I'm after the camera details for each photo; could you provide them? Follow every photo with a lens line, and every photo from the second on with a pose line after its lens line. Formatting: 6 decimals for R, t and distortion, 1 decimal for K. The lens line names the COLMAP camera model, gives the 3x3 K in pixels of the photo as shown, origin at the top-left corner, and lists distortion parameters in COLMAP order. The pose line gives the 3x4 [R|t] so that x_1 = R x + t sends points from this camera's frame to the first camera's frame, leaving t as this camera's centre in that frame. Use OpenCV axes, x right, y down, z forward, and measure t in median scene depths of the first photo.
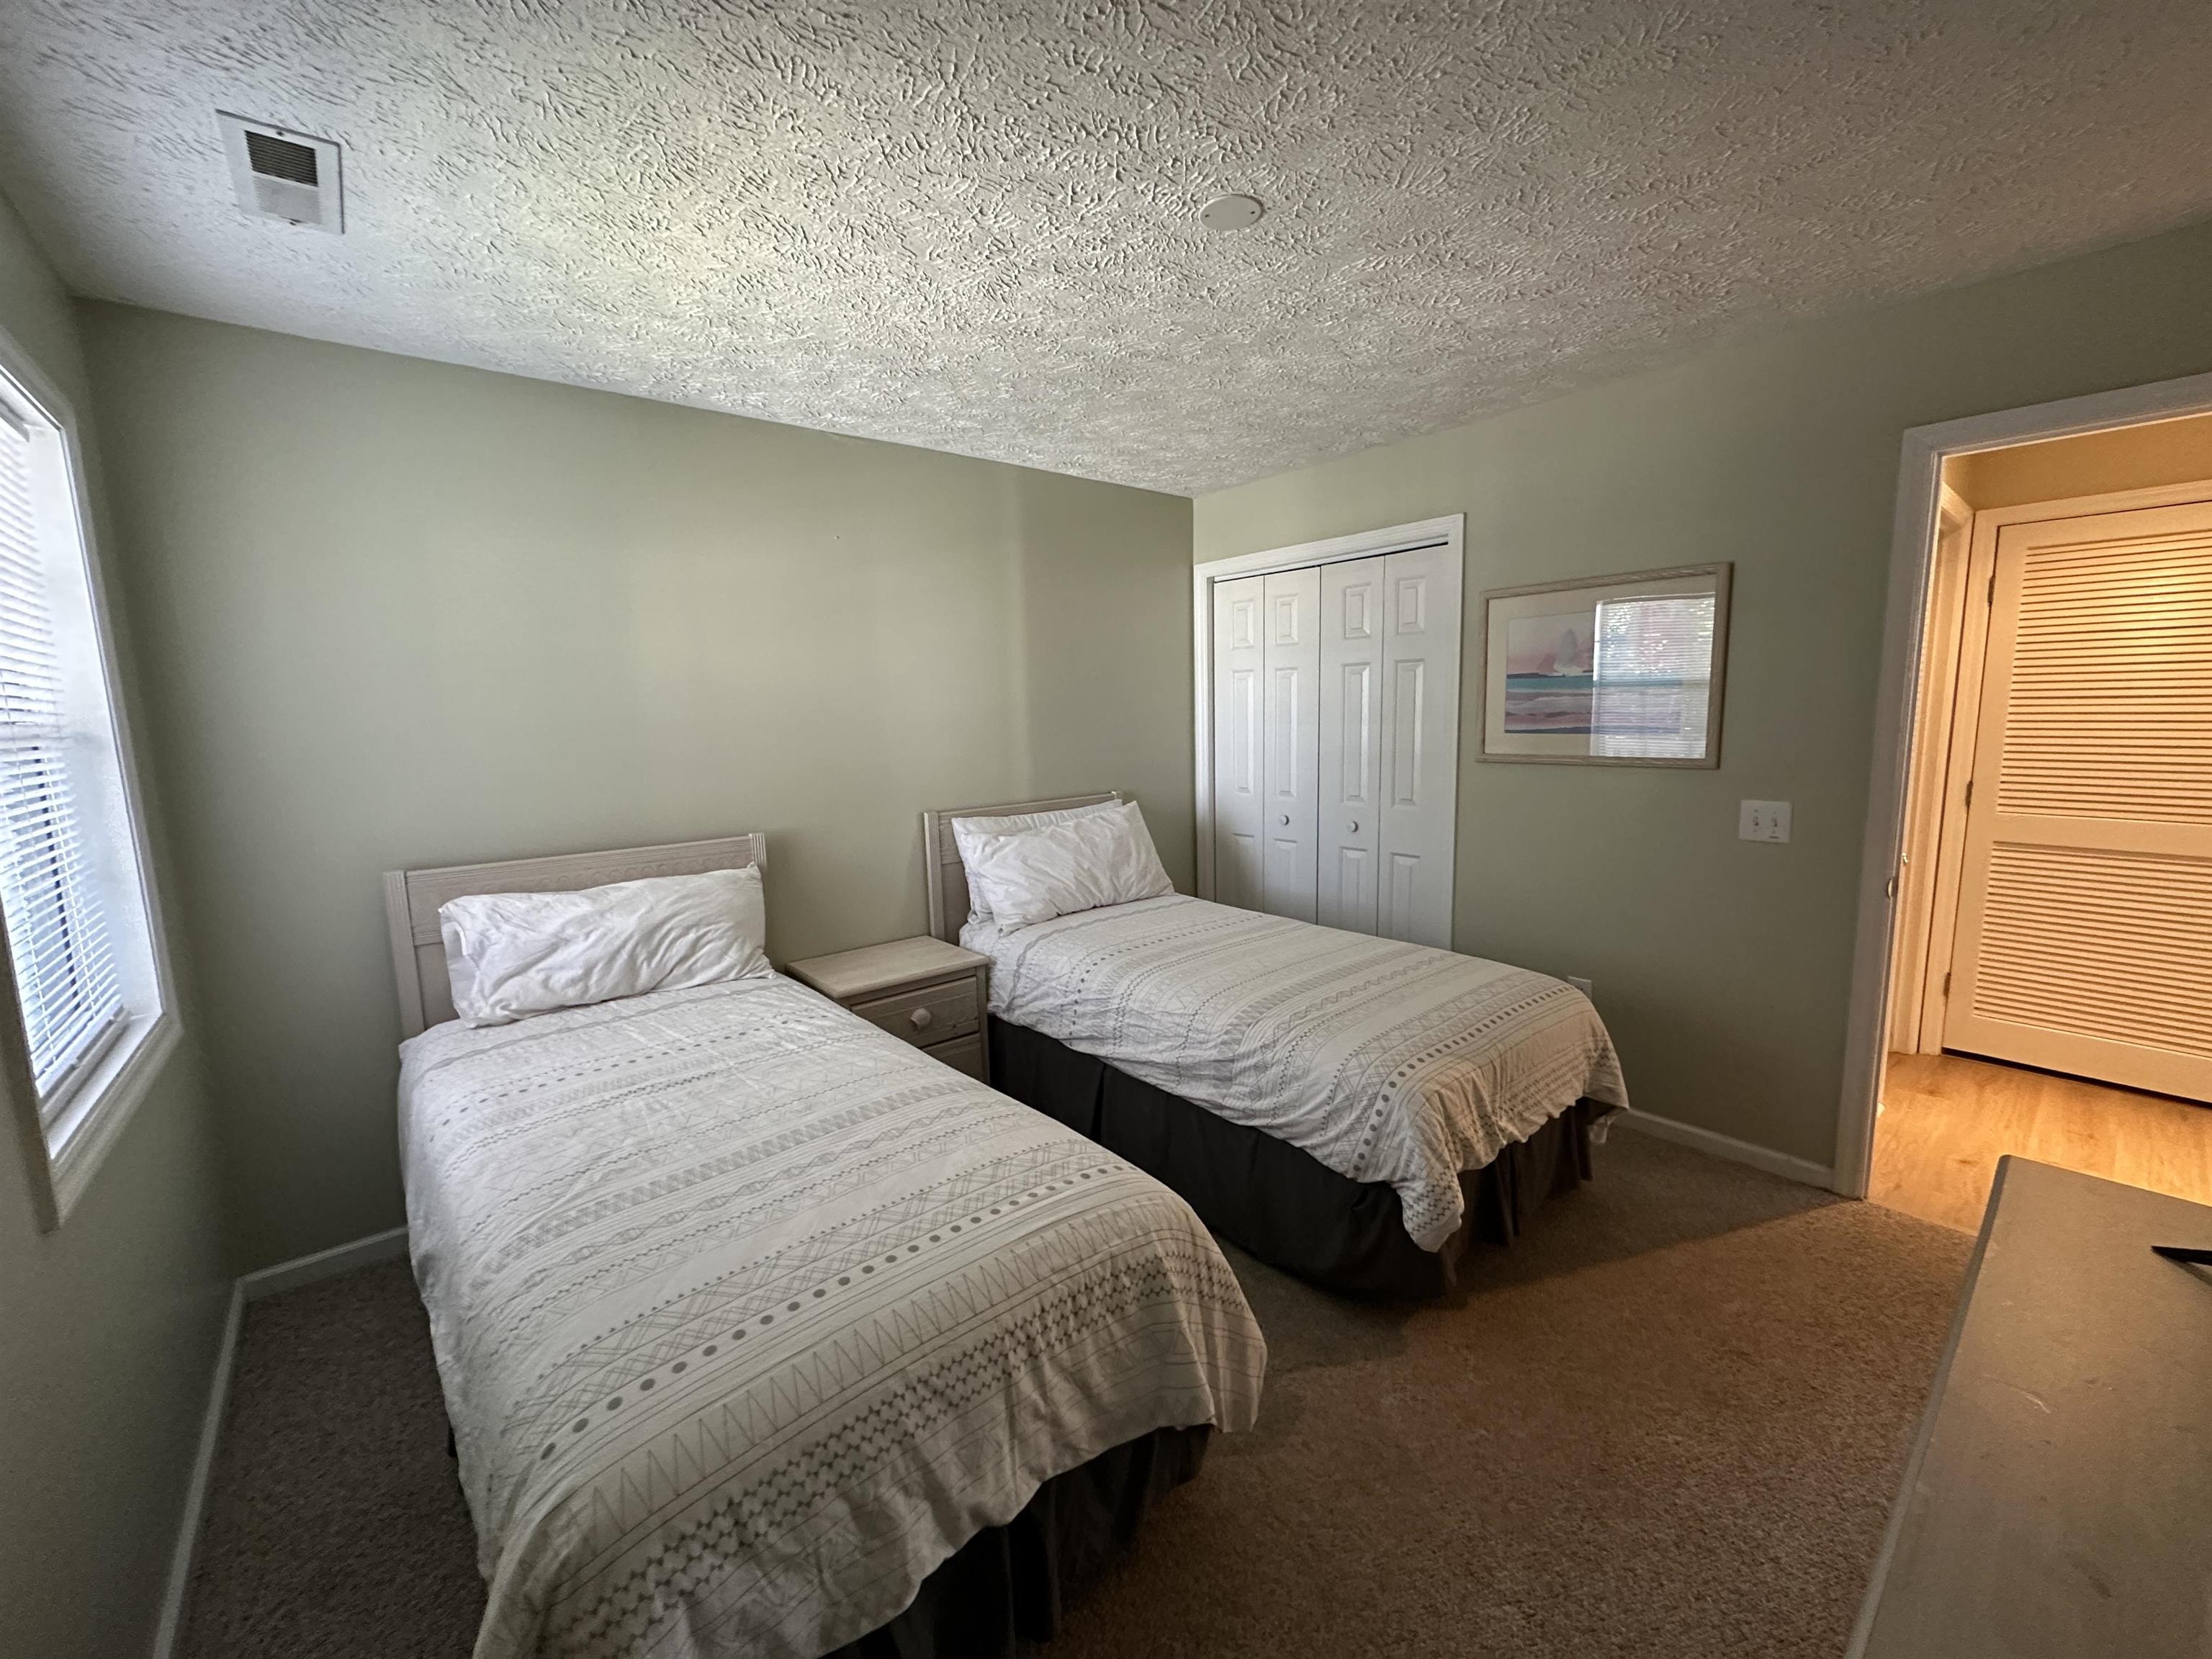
lens RADIAL K [[883.9, 0, 1110.7], [0, 883.9, 837.5], [0, 0, 1]] dist [-0.002139, 0.000262]
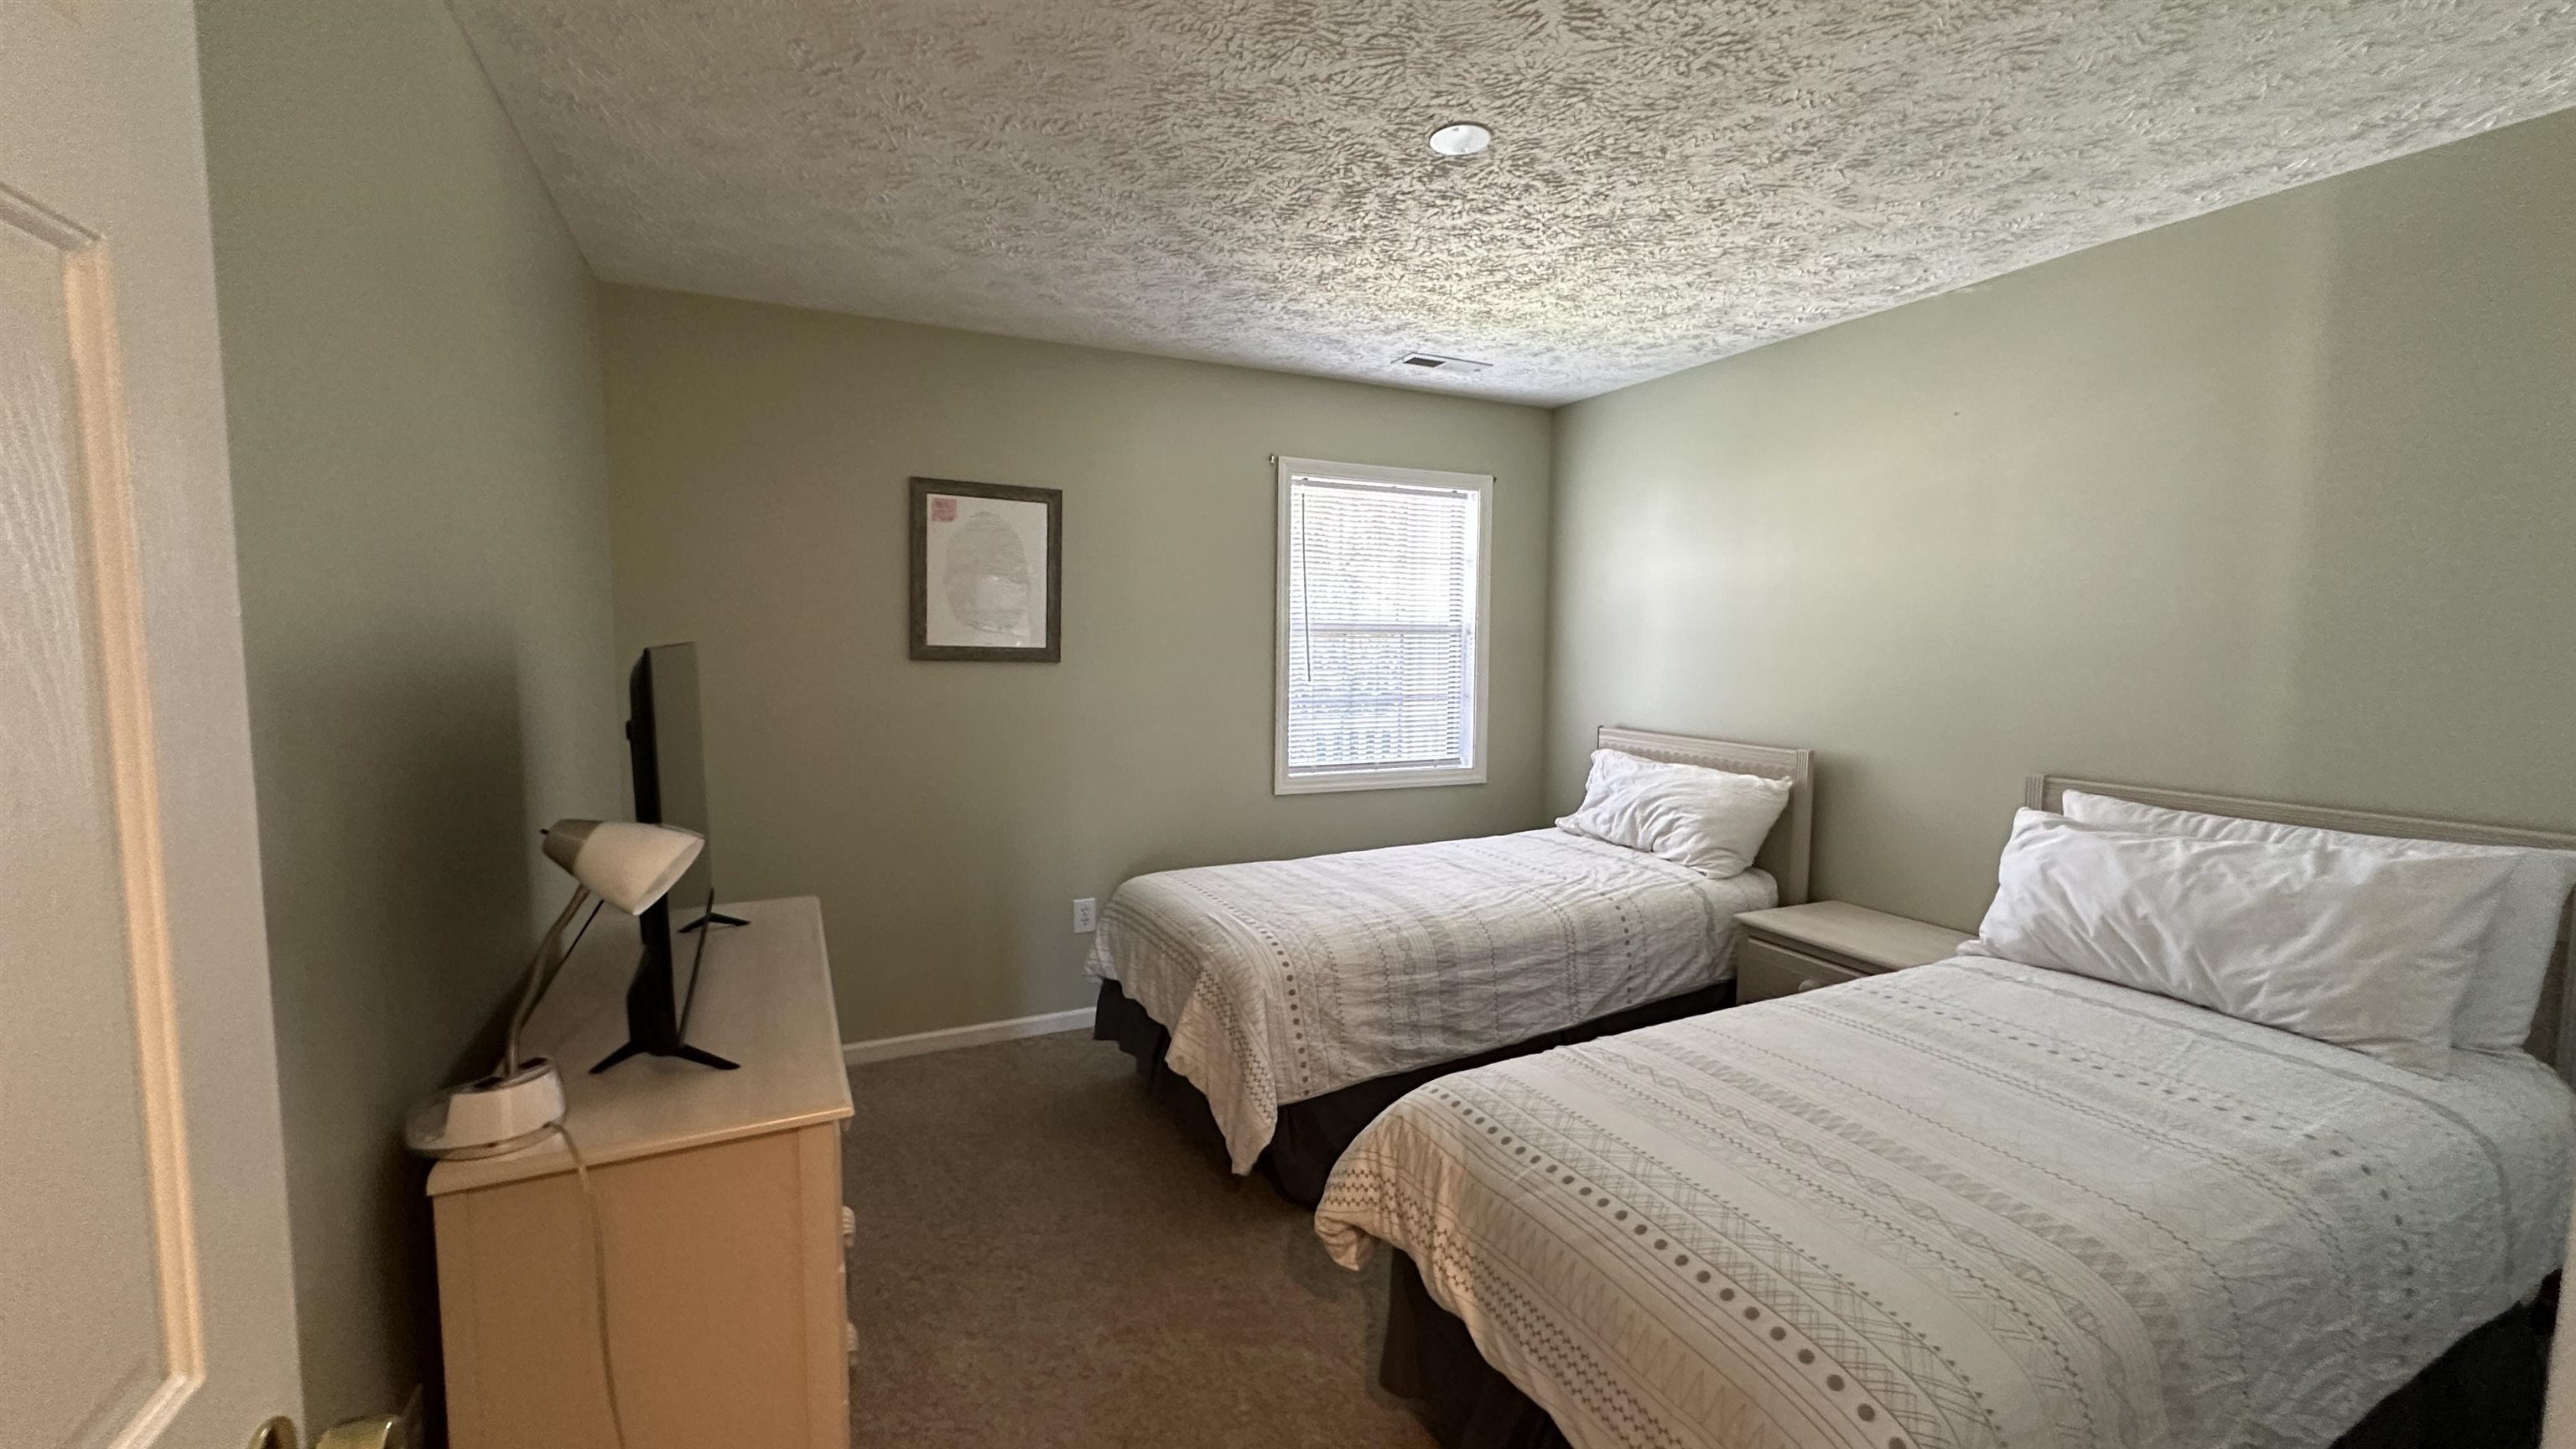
lens RADIAL K [[1022.9, 0, 1293.1], [0, 1022.9, 719.6], [0, 0, 1]] dist [-0.006821, -0.000408]
pose [[-0.236269, 0.098127, -0.966720, 0.921696], [-0.153184, 0.978686, 0.136781, -0.119226], [0.959537, 0.180403, -0.216202, 0.792201]]
